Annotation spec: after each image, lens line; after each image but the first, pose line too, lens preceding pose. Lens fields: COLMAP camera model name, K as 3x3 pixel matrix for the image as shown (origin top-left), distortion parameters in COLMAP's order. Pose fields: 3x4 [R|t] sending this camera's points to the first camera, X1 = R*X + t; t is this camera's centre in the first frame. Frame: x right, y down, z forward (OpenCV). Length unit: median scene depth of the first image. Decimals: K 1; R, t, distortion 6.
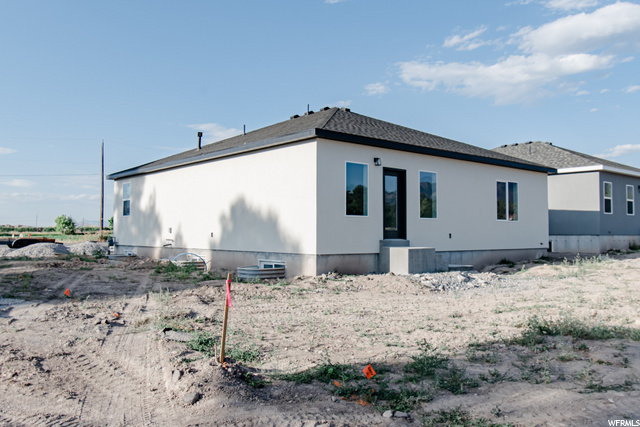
lens RADIAL K [[591.4, 0, 320.0], [0, 591.4, 213.5], [0, 0, 1]] dist [0.000716, -0.000304]
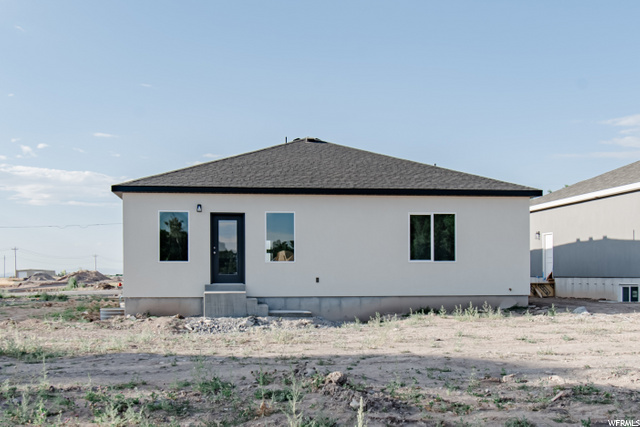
lens RADIAL K [[591.4, 0, 320.0], [0, 591.4, 213.5], [0, 0, 1]] dist [0.000716, -0.000304]
pose [[0.784286, -0.072086, -0.616197, 0.812994], [0.026377, 0.996203, -0.082969, 0.011727], [0.619839, 0.048818, 0.783209, 0.290059]]
